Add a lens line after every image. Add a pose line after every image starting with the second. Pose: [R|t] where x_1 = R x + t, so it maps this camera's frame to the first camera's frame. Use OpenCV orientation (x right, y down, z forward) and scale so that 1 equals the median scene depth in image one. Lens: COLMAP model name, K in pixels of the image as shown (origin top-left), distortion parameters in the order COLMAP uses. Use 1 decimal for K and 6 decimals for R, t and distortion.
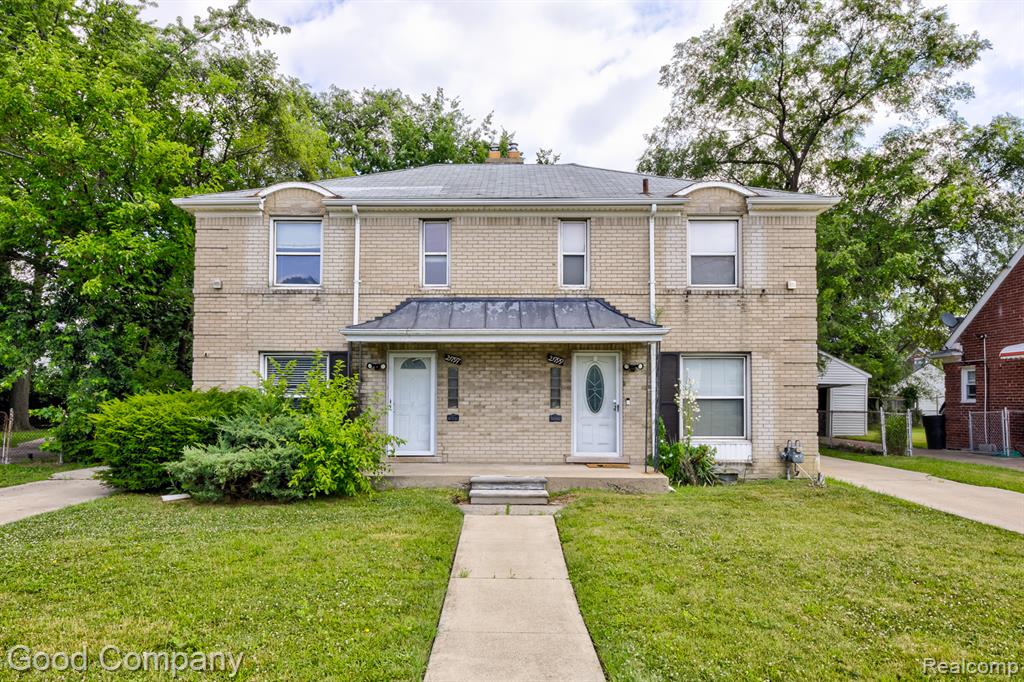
lens RADIAL K [[629.9, 0, 490.8], [0, 629.9, 359.5], [0, 0, 1]] dist [0.019148, 0.004249]
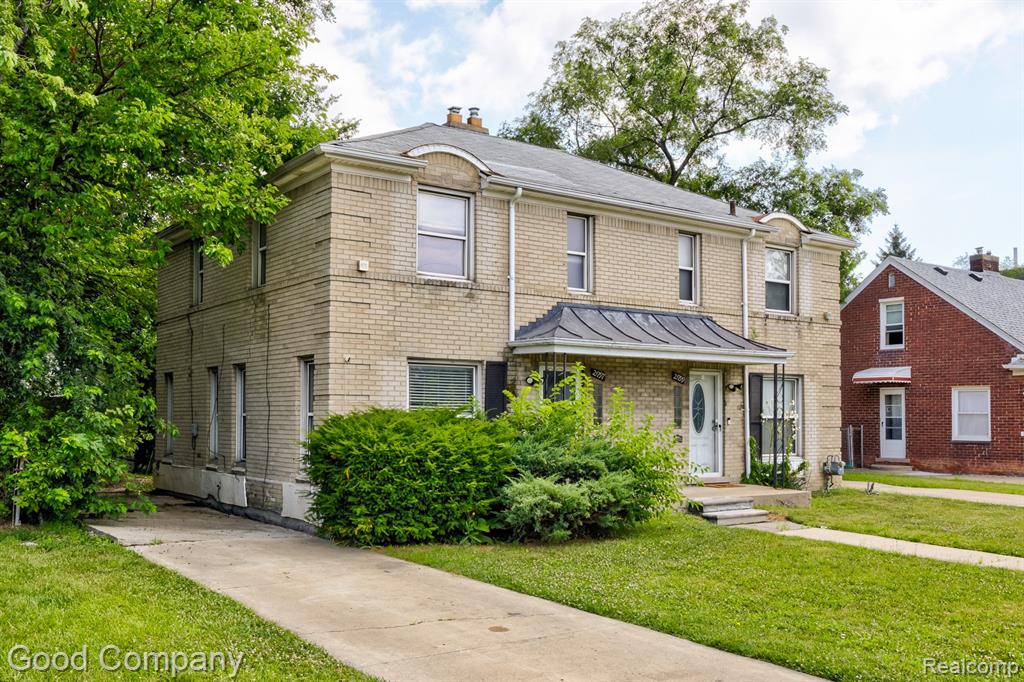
lens RADIAL K [[930.7, 0, 510.1], [0, 930.7, 343.0], [0, 0, 1]] dist [0.017837, 0.000000]
pose [[0.803919, 0.046289, 0.592935, -0.940010], [-0.036311, 0.998927, -0.028753, -0.002607], [-0.593629, 0.001585, 0.804737, 0.013310]]
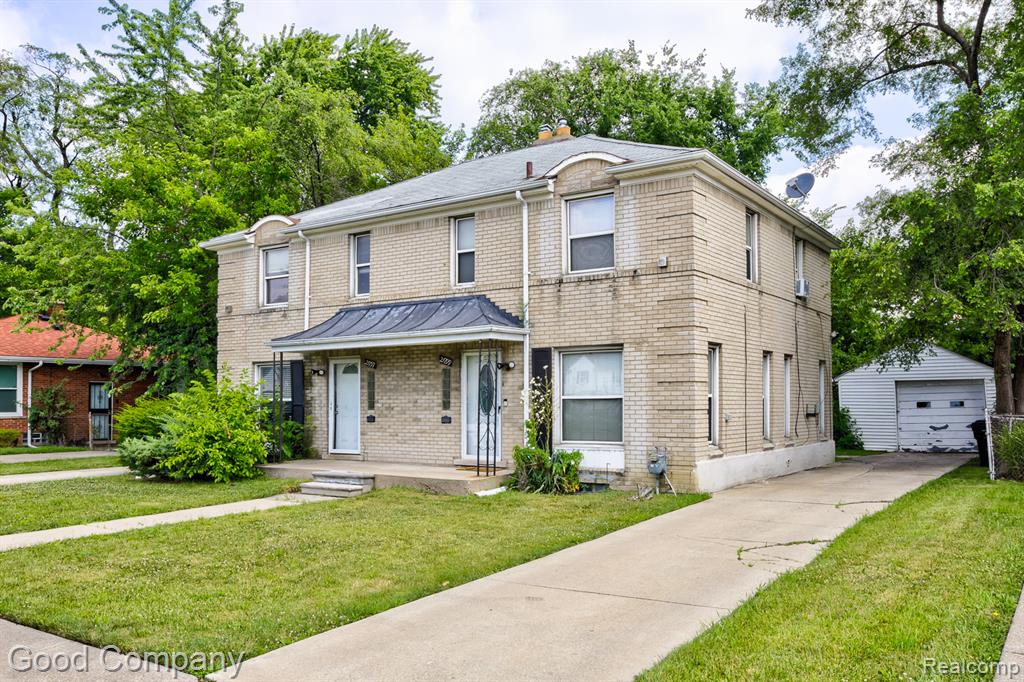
lens RADIAL K [[839.4, 0, 515.9], [0, 839.4, 342.0], [0, 0, 1]] dist [-0.004761, 0.001634]
pose [[0.827415, -0.047133, -0.559610, 0.930132], [0.041569, 0.998878, -0.022670, 0.005304], [0.560051, -0.004505, 0.828446, -0.031216]]
